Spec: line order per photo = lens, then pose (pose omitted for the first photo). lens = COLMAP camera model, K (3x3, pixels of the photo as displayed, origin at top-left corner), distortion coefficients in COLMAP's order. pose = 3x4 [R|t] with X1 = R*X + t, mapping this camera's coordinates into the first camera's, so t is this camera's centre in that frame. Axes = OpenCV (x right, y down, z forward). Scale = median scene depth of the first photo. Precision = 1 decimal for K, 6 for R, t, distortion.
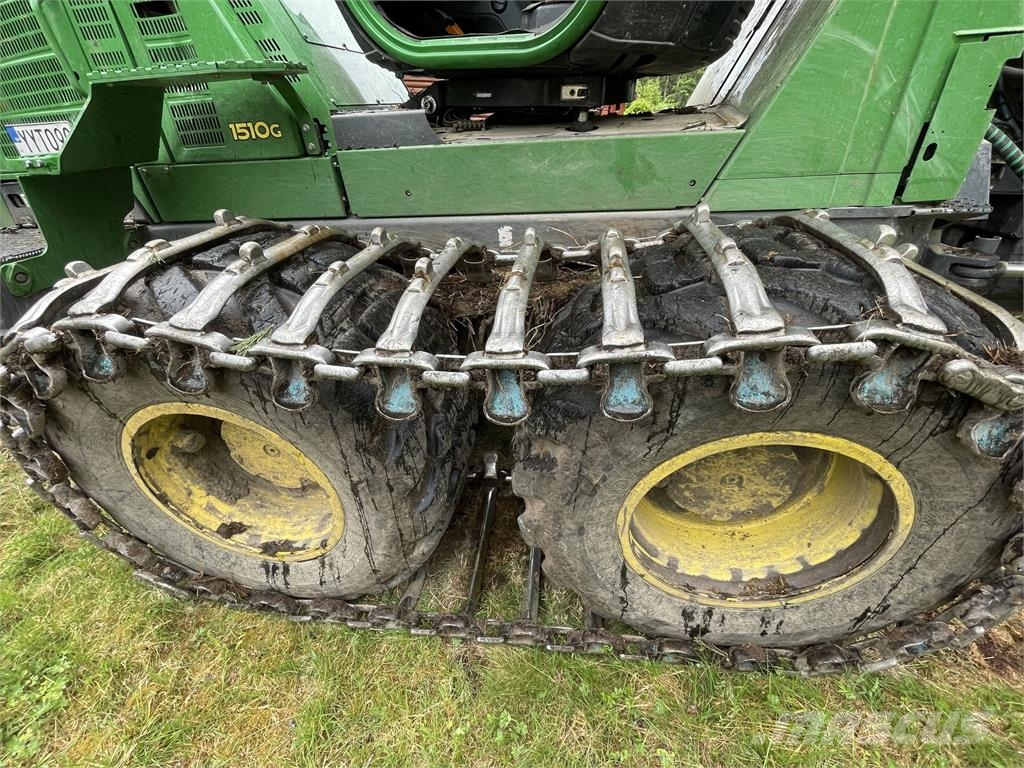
lens RADIAL K [[423.5, 0, 512.5], [0, 423.5, 383.6], [0, 0, 1]] dist [-0.003040, -0.000347]
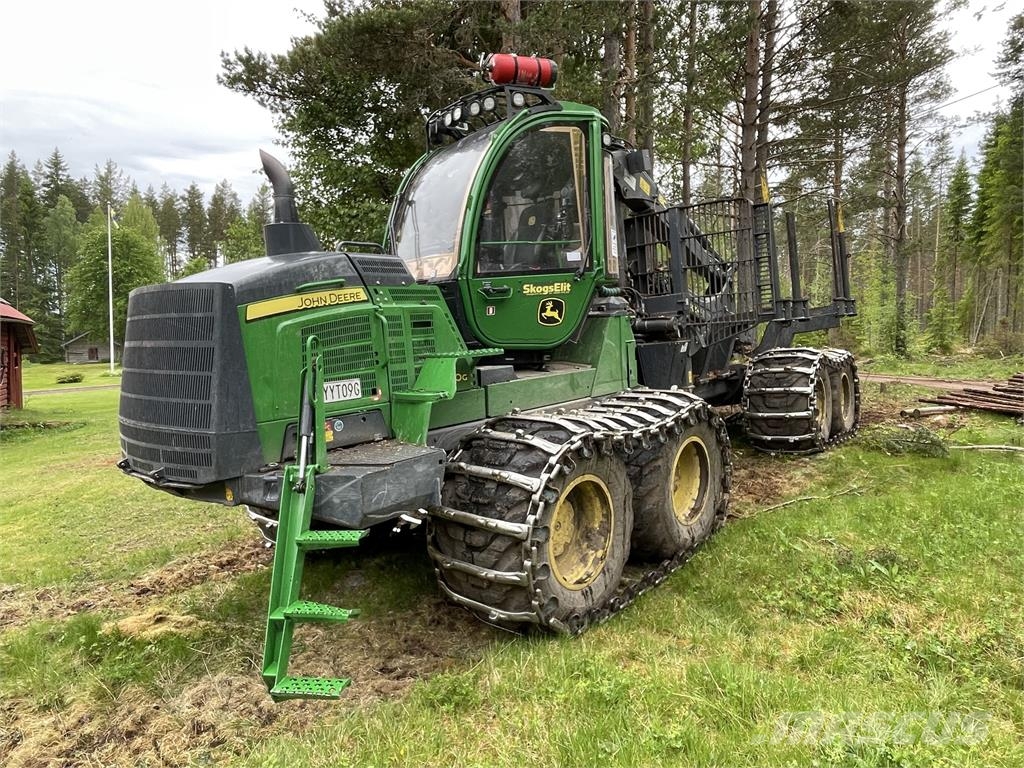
lens RADIAL K [[654.6, 0, 505.1], [0, 654.6, 380.4], [0, 0, 1]] dist [-0.001232, 0.000800]
pose [[0.541452, -0.046339, 0.839454, -3.640297], [0.474506, 0.841093, -0.259629, 0.306339], [-0.694028, 0.538902, 0.477399, -0.614987]]
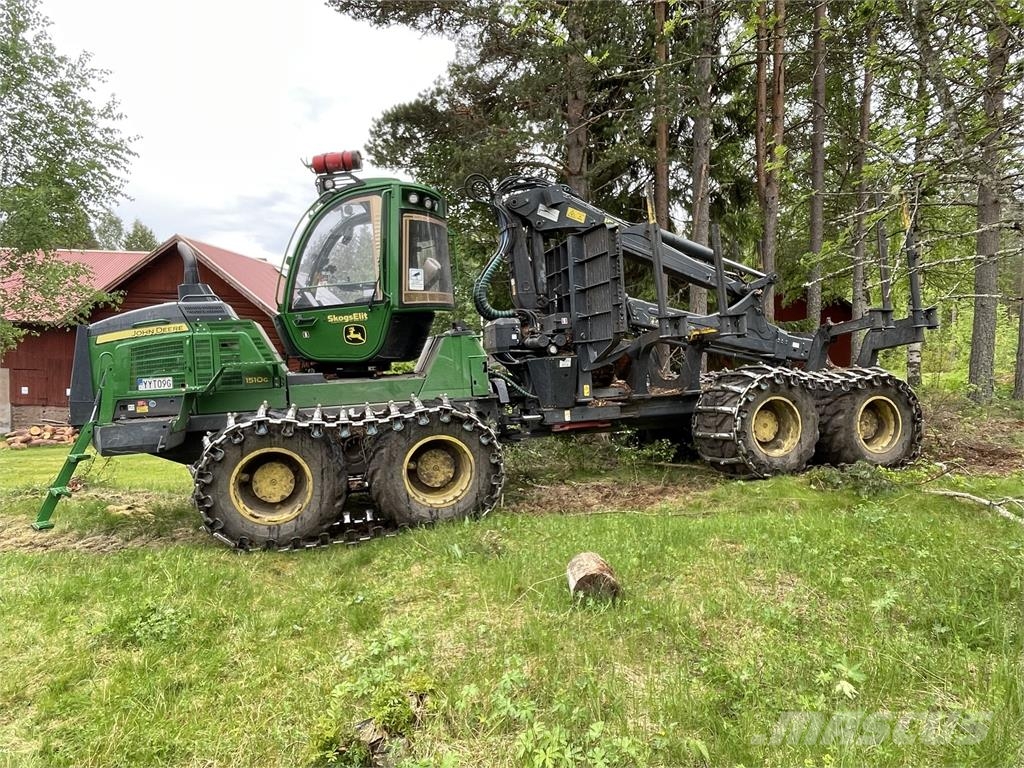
lens RADIAL K [[654.6, 0, 509.2], [0, 654.6, 379.6], [0, 0, 1]] dist [-0.001232, 0.000800]
pose [[0.916228, -0.007467, 0.400588, -1.033704], [0.217766, 0.848530, -0.482260, 2.313605], [-0.336310, 0.529094, 0.779073, -3.666298]]
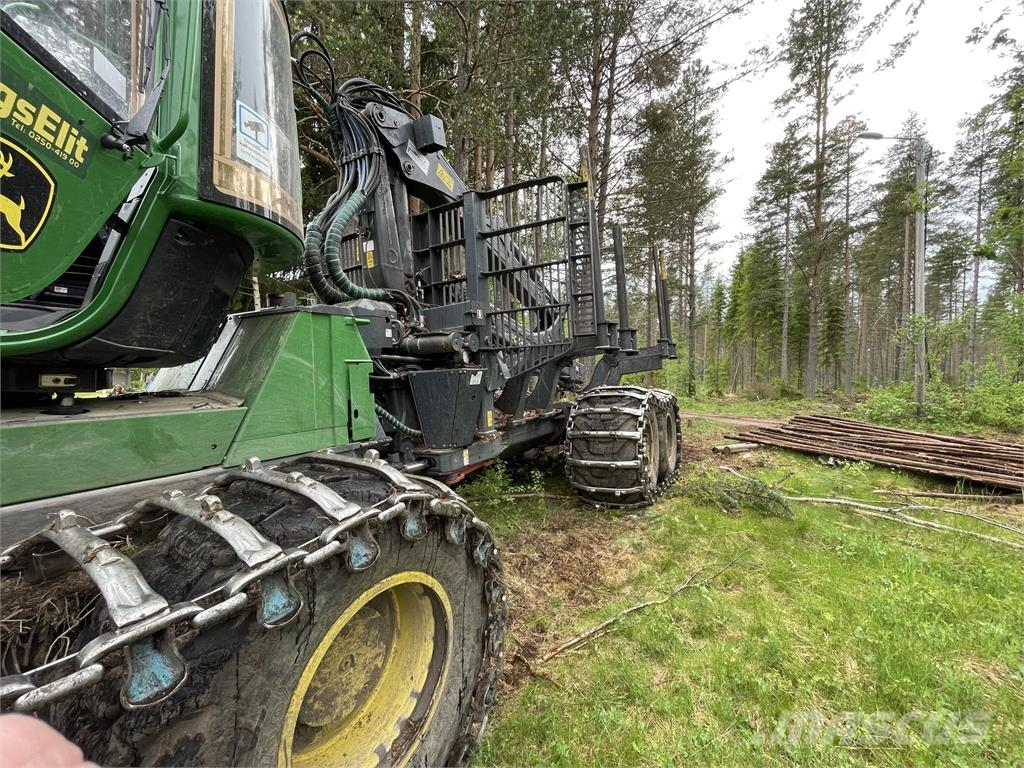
lens RADIAL K [[423.5, 0, 509.9], [0, 423.5, 384.4], [0, 0, 1]] dist [-0.003040, -0.000347]
pose [[0.403393, 0.015100, 0.914902, -0.392438], [0.492790, 0.838892, -0.231124, 0.076385], [-0.770994, 0.544088, 0.330962, -0.157610]]
